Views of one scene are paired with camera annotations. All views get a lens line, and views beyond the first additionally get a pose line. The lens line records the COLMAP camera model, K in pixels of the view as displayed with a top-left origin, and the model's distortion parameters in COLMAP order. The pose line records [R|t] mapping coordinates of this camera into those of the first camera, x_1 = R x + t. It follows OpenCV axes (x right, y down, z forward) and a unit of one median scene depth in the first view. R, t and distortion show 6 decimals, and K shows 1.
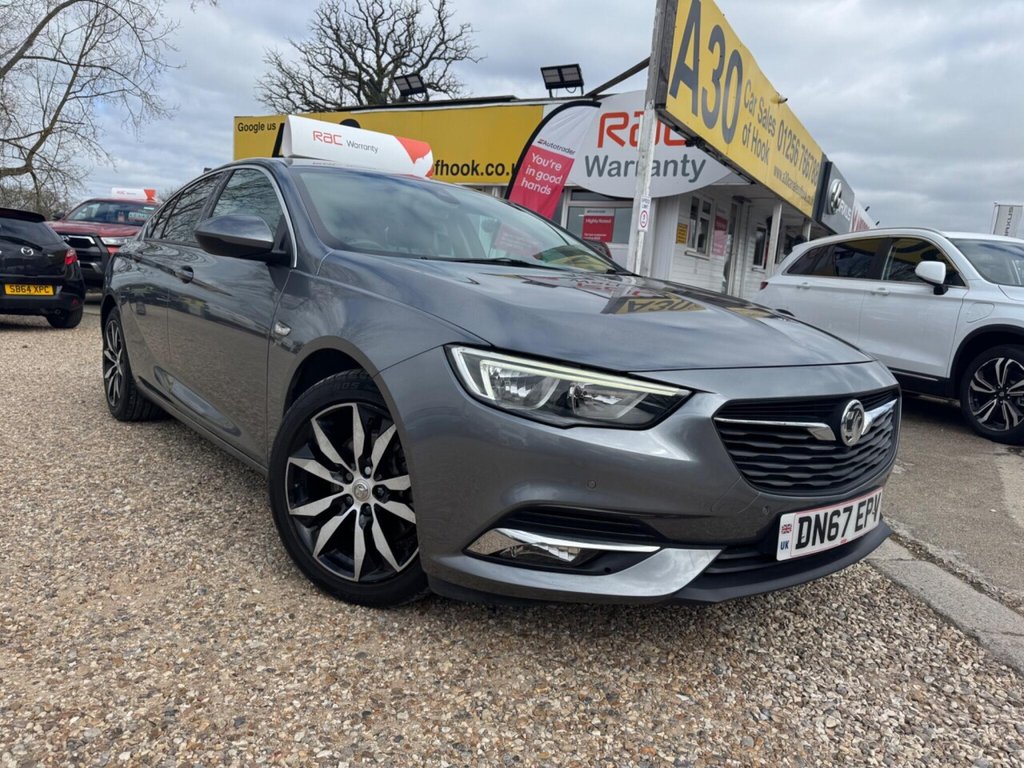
lens RADIAL K [[728.5, 0, 516.3], [0, 728.5, 390.0], [0, 0, 1]] dist [0.020686, -0.024004]
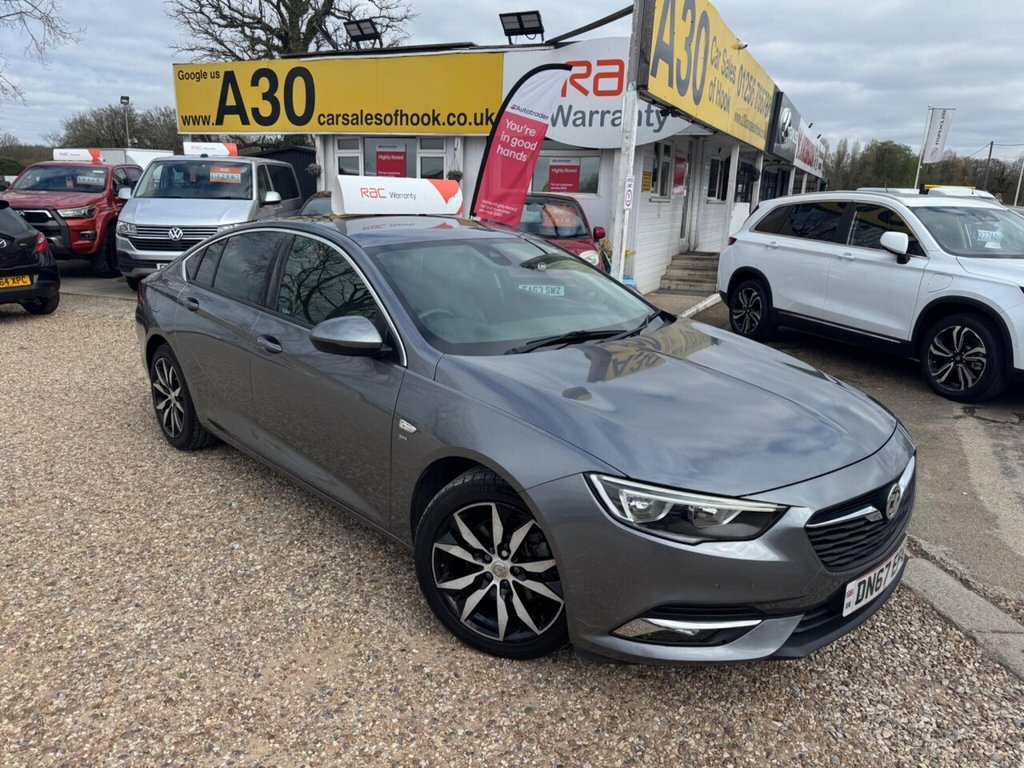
lens RADIAL K [[728.5, 0, 508.5], [0, 728.5, 389.2], [0, 0, 1]] dist [0.020686, -0.024004]
pose [[0.995941, -0.062903, 0.064385, -0.142021], [0.054717, 0.991040, 0.121839, -0.172098], [-0.071472, -0.117822, 0.990459, -0.100746]]
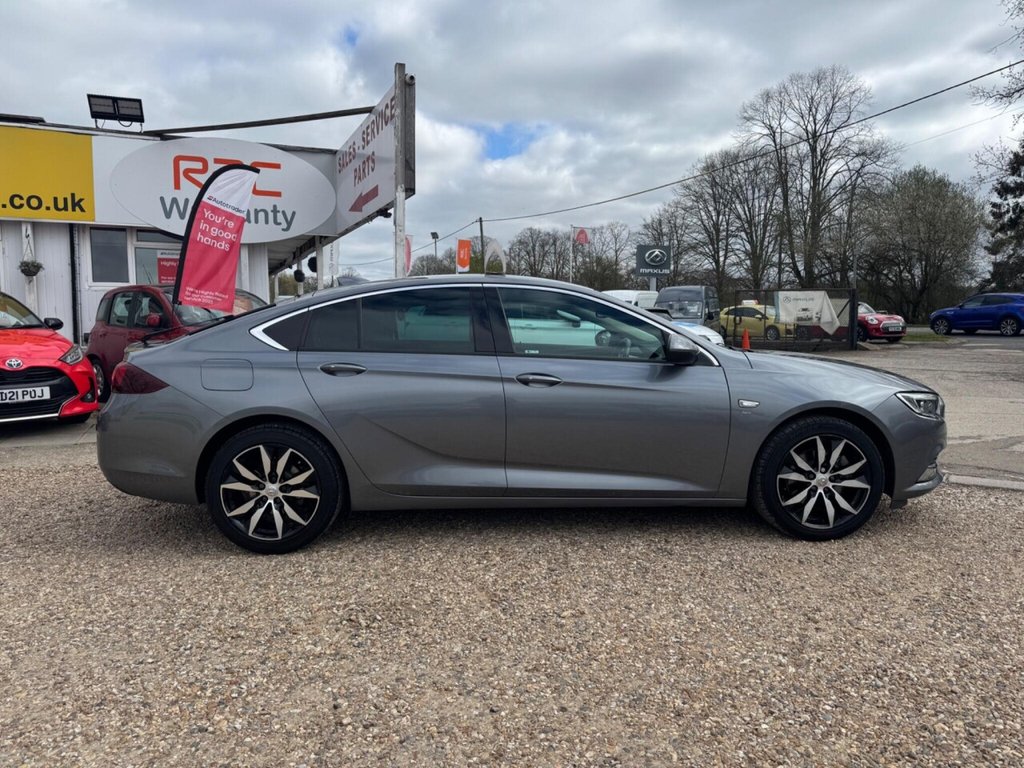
lens RADIAL K [[728.5, 0, 513.8], [0, 728.5, 379.3], [0, 0, 1]] dist [0.020686, -0.024004]
pose [[0.604320, -0.134921, 0.785235, -1.143934], [0.156816, 0.986421, 0.048804, -0.180994], [-0.781157, 0.093644, 0.617272, 0.241157]]
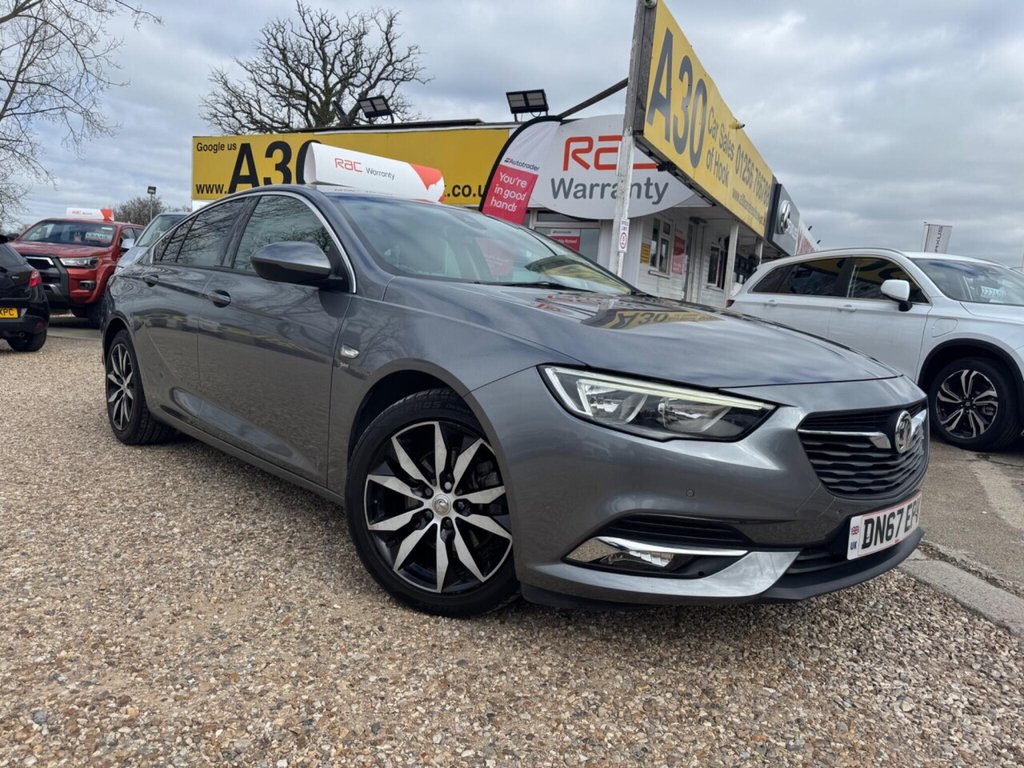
lens RADIAL K [[728.5, 0, 508.5], [0, 728.5, 386.0], [0, 0, 1]] dist [0.020686, -0.024004]
pose [[0.997854, -0.014042, 0.063951, -0.099710], [0.015885, 0.999470, -0.028404, -0.001169], [-0.063518, 0.029359, 0.997549, -0.028645]]
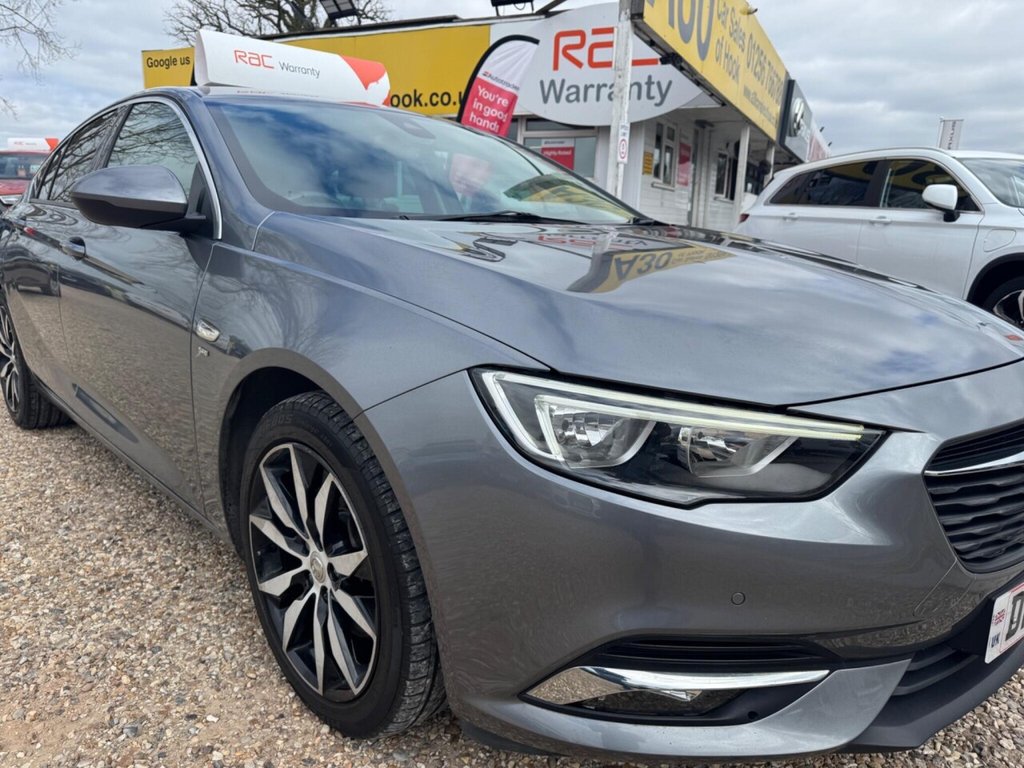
lens RADIAL K [[728.5, 0, 514.8], [0, 728.5, 392.5], [0, 0, 1]] dist [0.020686, -0.024004]
pose [[0.996102, -0.061924, 0.062811, -0.051366], [0.056246, 0.994491, 0.088457, -0.046247], [-0.067942, -0.084580, 0.994098, 0.175198]]
